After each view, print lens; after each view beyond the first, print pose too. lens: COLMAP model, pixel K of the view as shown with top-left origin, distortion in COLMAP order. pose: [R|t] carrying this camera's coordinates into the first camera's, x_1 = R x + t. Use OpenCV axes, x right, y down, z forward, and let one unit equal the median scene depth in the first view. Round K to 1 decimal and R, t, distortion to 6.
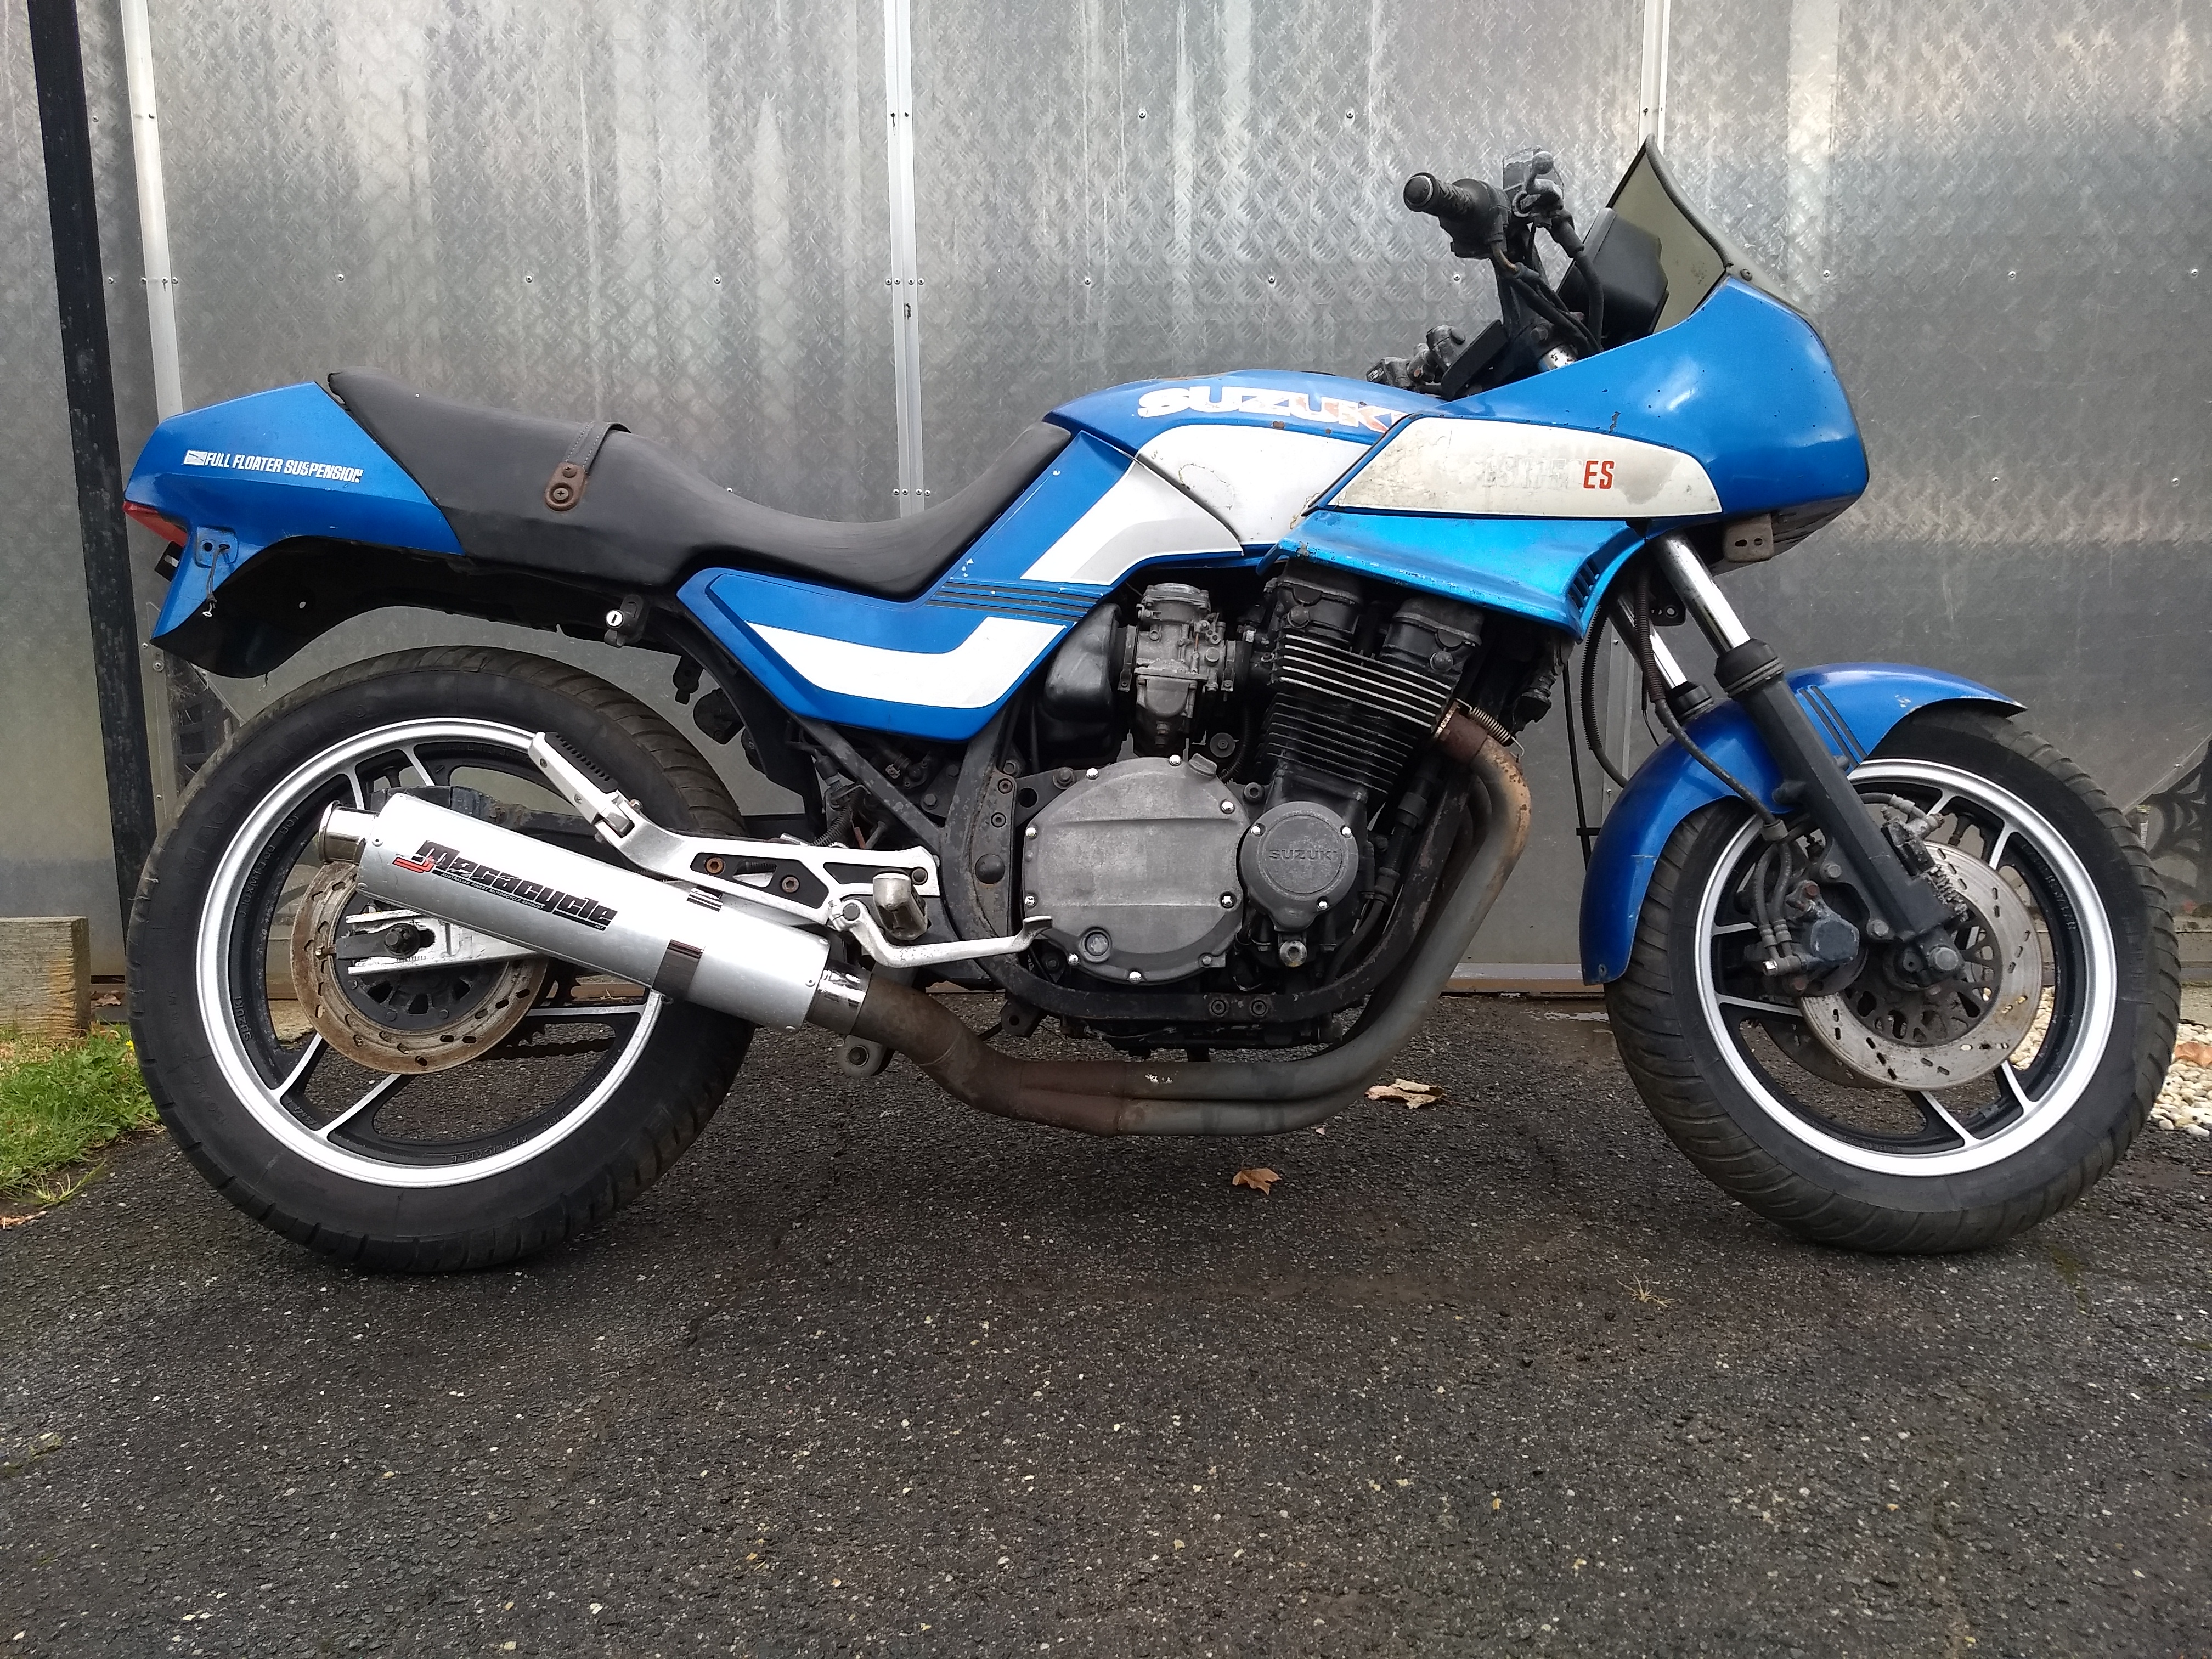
lens RADIAL K [[1757.2, 0, 1101.3], [0, 1757.2, 896.4], [0, 0, 1]] dist [0.051760, -0.092294]
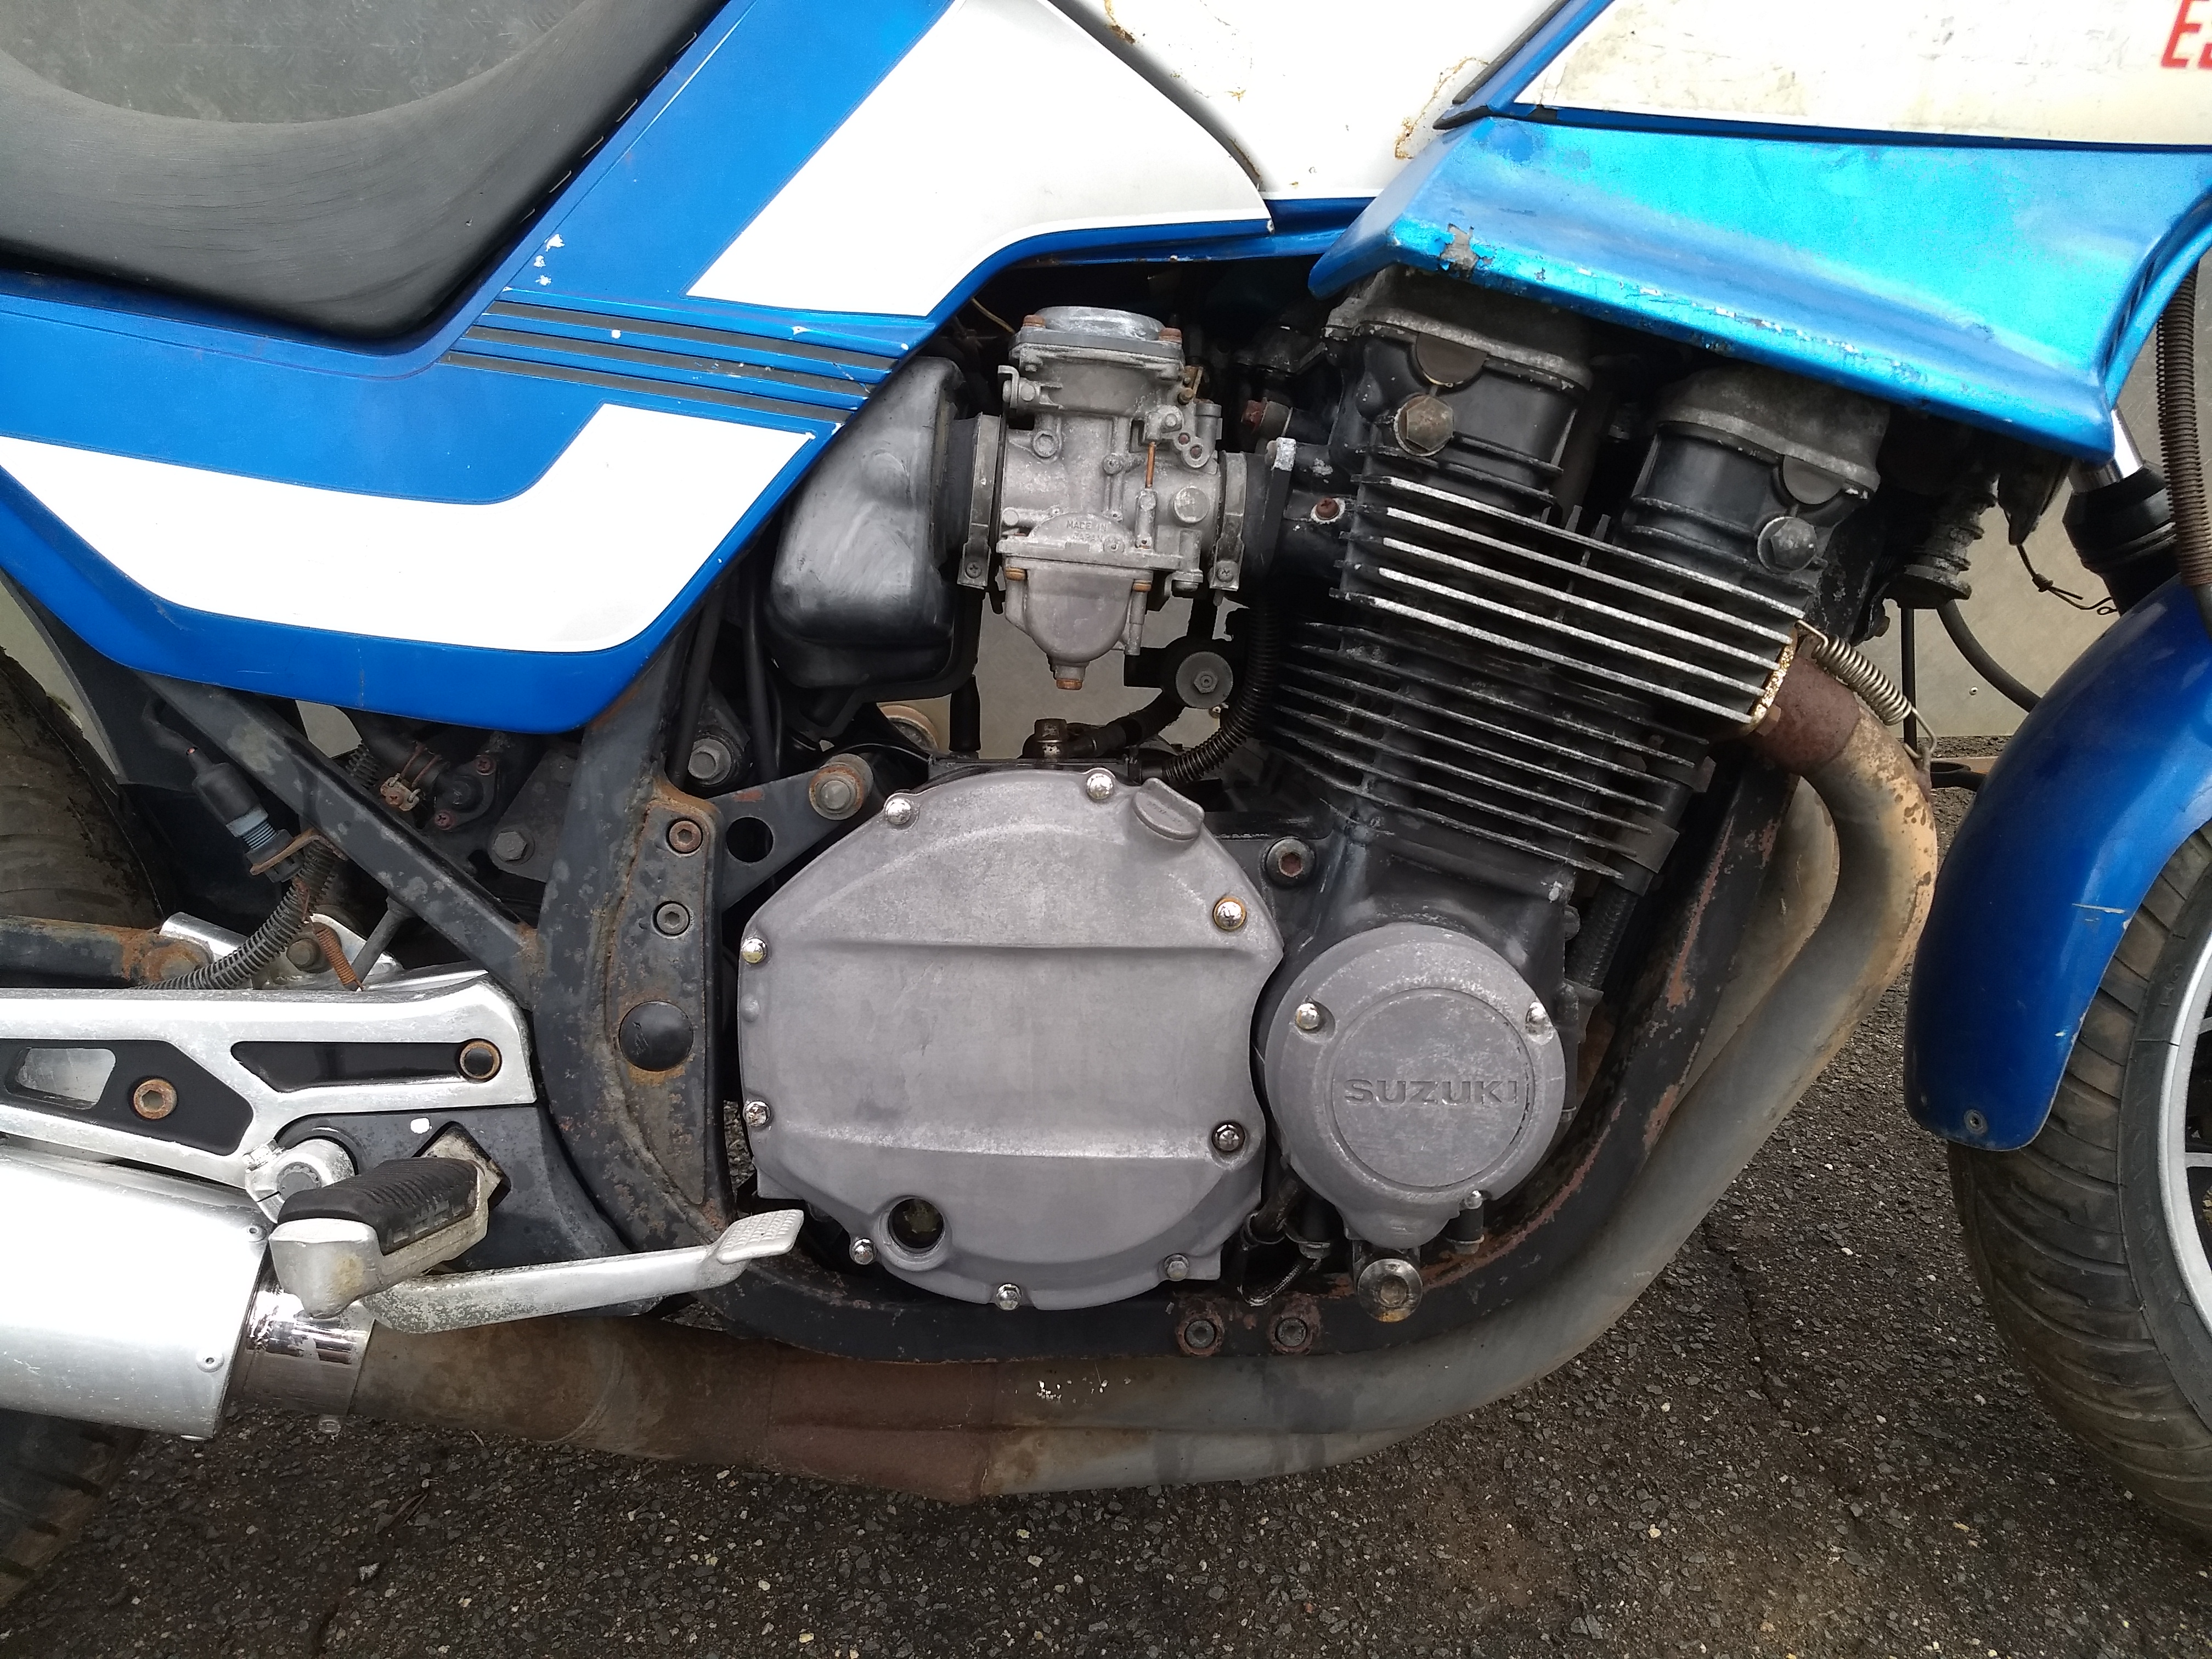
lens RADIAL K [[1644.0, 0, 1116.4], [0, 1644.0, 831.3], [0, 0, 1]] dist [0.122639, -0.197188]
pose [[0.997884, -0.016346, 0.062938, 0.021584], [-0.000127, 0.967398, 0.253263, -0.161852], [-0.065026, -0.252735, 0.965348, 0.625173]]
